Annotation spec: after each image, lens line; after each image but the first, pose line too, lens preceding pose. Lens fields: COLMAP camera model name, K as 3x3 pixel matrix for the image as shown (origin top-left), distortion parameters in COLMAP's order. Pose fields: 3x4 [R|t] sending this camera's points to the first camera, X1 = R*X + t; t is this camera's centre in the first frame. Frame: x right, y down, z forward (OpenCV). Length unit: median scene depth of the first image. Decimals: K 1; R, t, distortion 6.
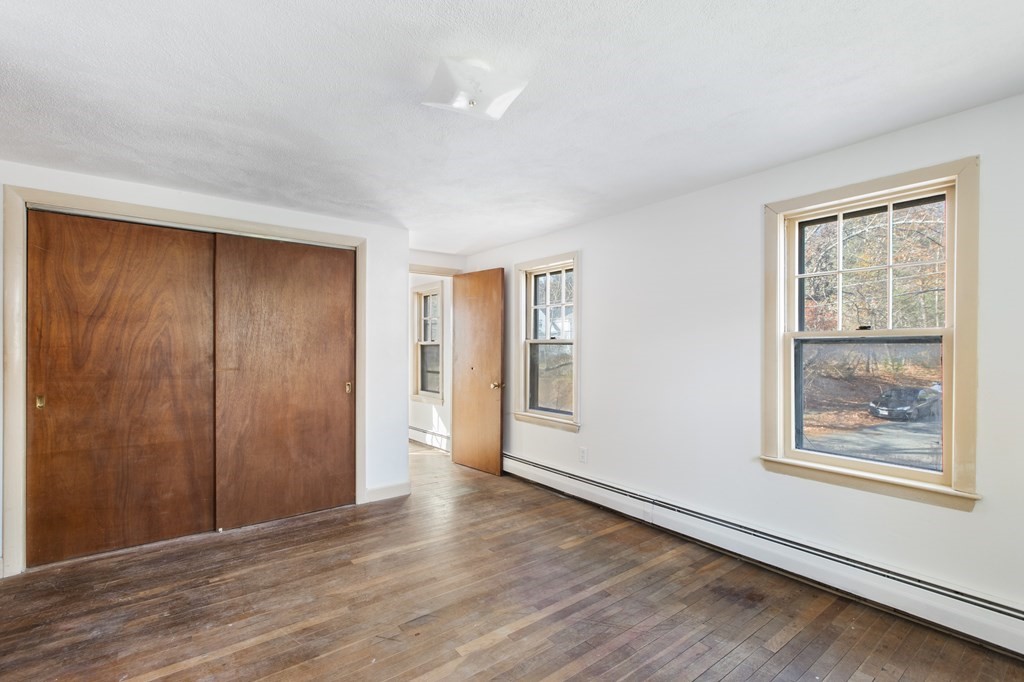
lens RADIAL K [[466.3, 0, 516.8], [0, 466.3, 342.9], [0, 0, 1]] dist [0.000198, -0.000249]
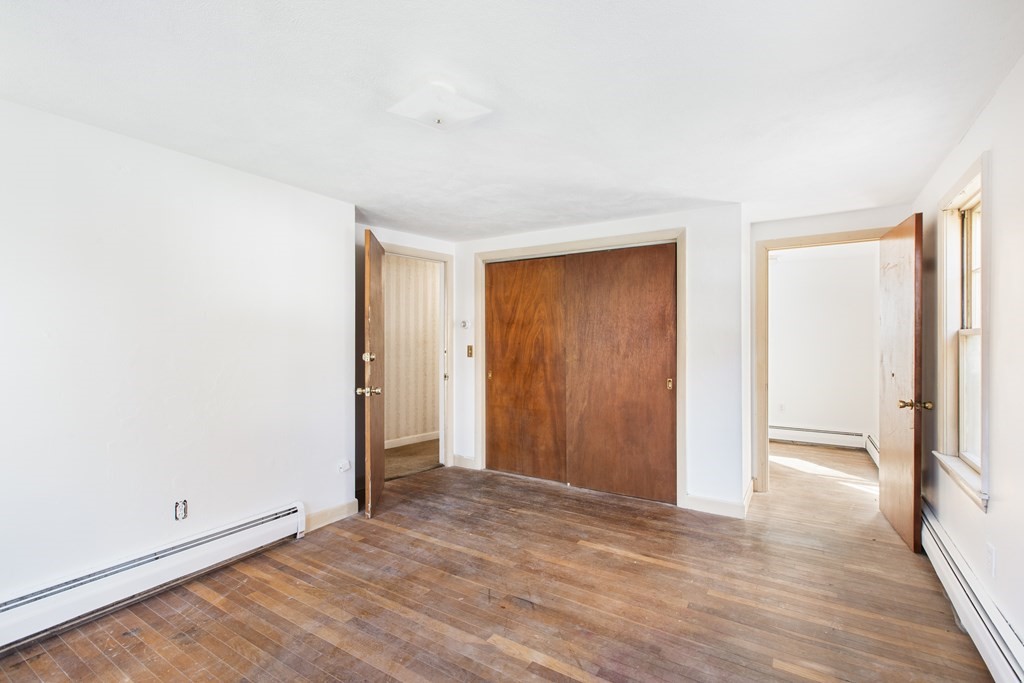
lens RADIAL K [[466.3, 0, 516.8], [0, 466.3, 343.4], [0, 0, 1]] dist [0.000198, -0.000249]
pose [[0.336073, 0.002986, -0.941831, 0.552777], [0.008745, 0.999942, 0.006291, 0.001627], [0.941795, -0.010351, 0.336028, 0.452358]]
